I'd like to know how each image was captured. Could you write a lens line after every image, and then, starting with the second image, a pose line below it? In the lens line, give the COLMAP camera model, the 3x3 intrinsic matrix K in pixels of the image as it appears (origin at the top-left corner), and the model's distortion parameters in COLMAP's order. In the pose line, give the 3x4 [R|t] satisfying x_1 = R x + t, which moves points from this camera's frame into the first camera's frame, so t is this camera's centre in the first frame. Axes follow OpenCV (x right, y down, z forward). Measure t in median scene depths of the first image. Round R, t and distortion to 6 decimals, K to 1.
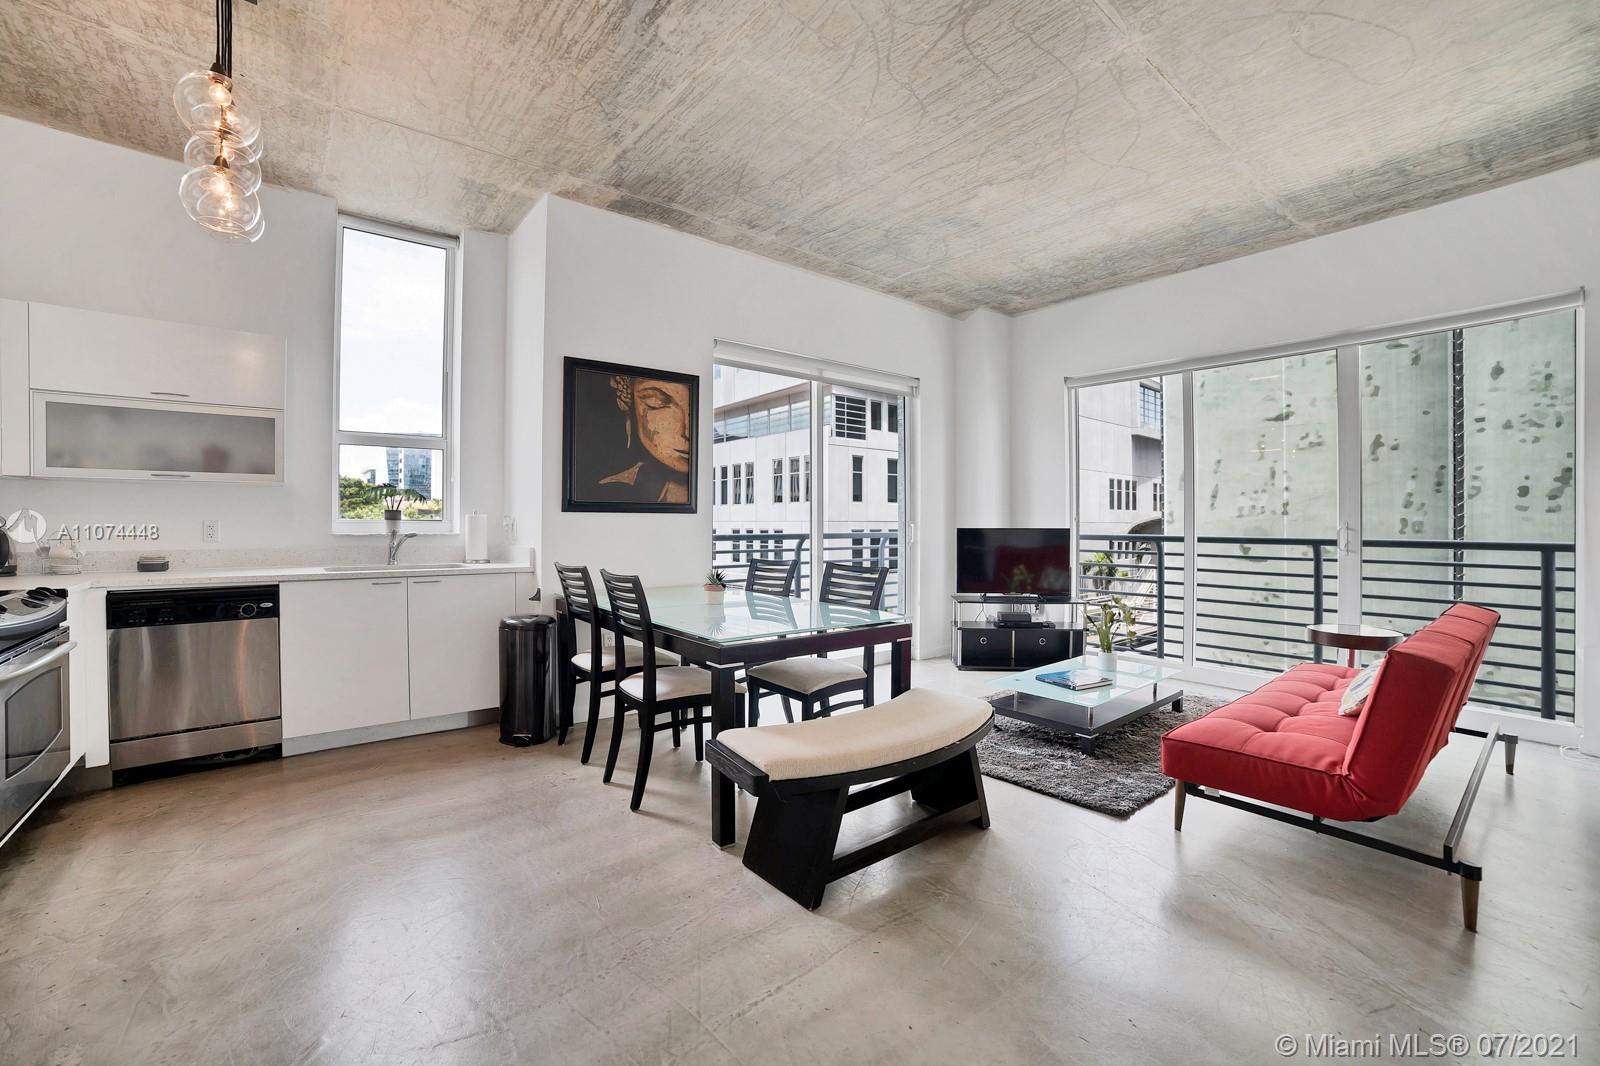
lens RADIAL K [[715.0, 0, 800.0], [0, 715.0, 533.0], [0, 0, 1]] dist [-0.103159, 0.056585]
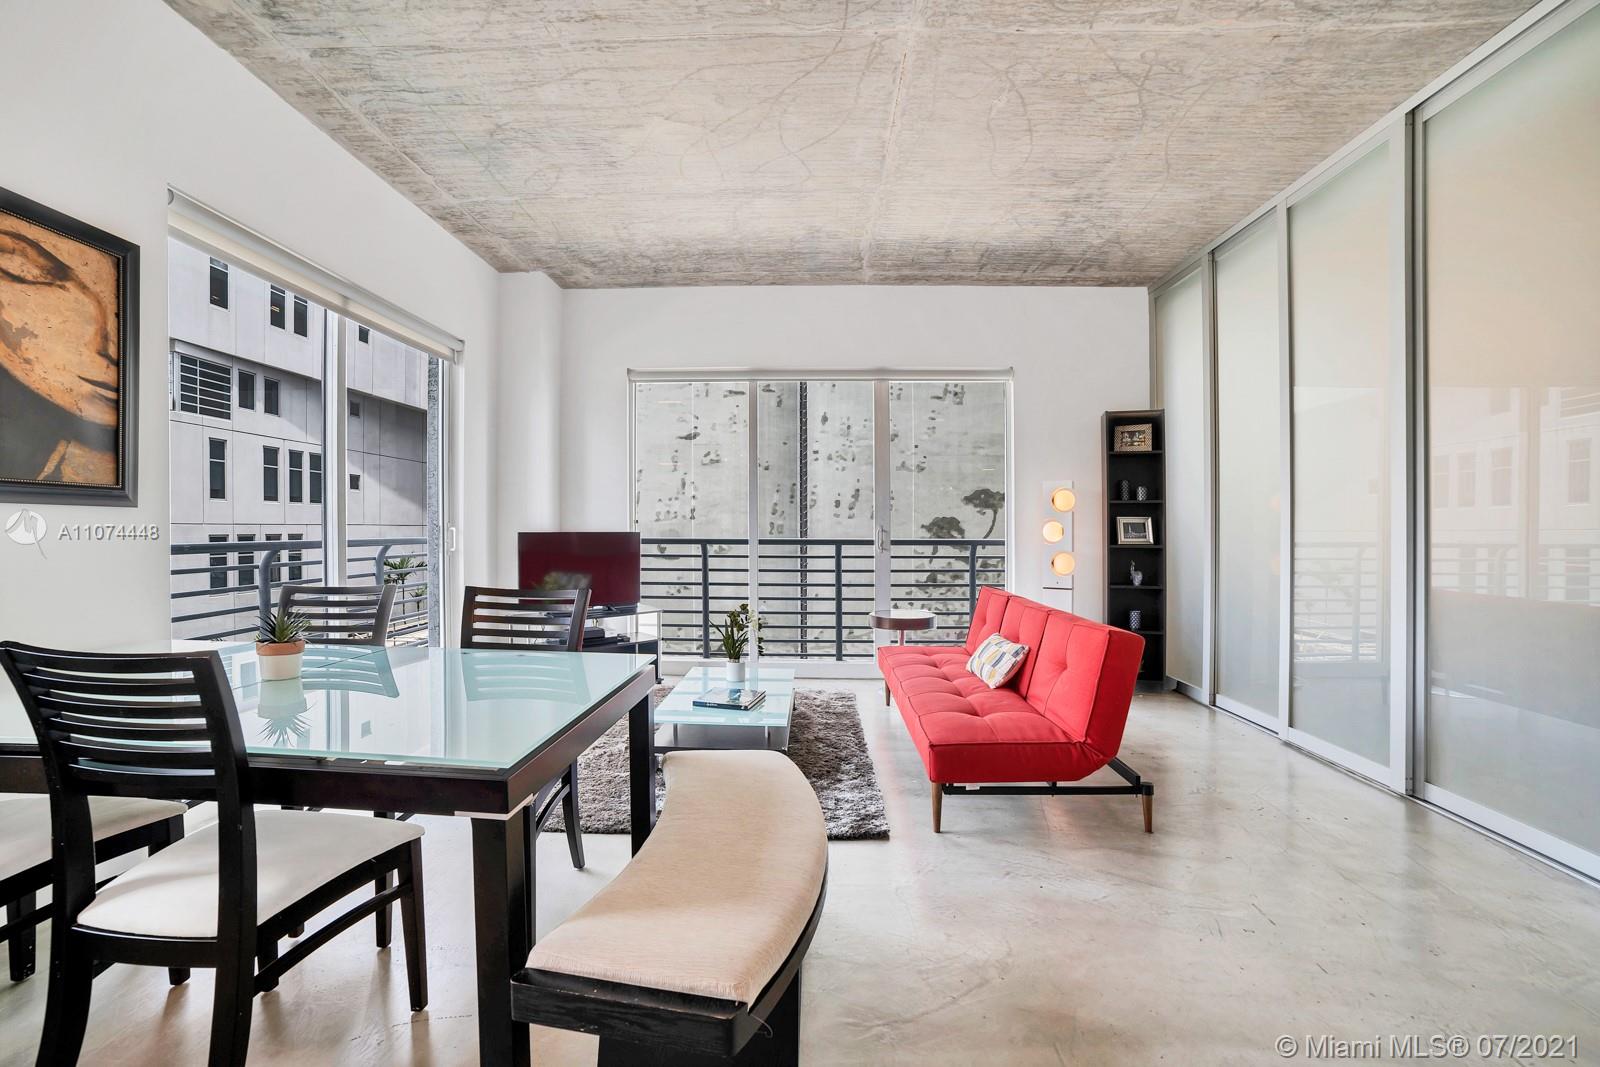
lens RADIAL K [[675.2, 0, 800.0], [0, 675.2, 533.5], [0, 0, 1]] dist [-0.089219, 0.034807]
pose [[0.643516, -0.006638, 0.765404, -0.206614], [0.008808, 0.999960, 0.001267, -0.004105], [-0.765382, 0.005927, 0.643549, 0.348746]]
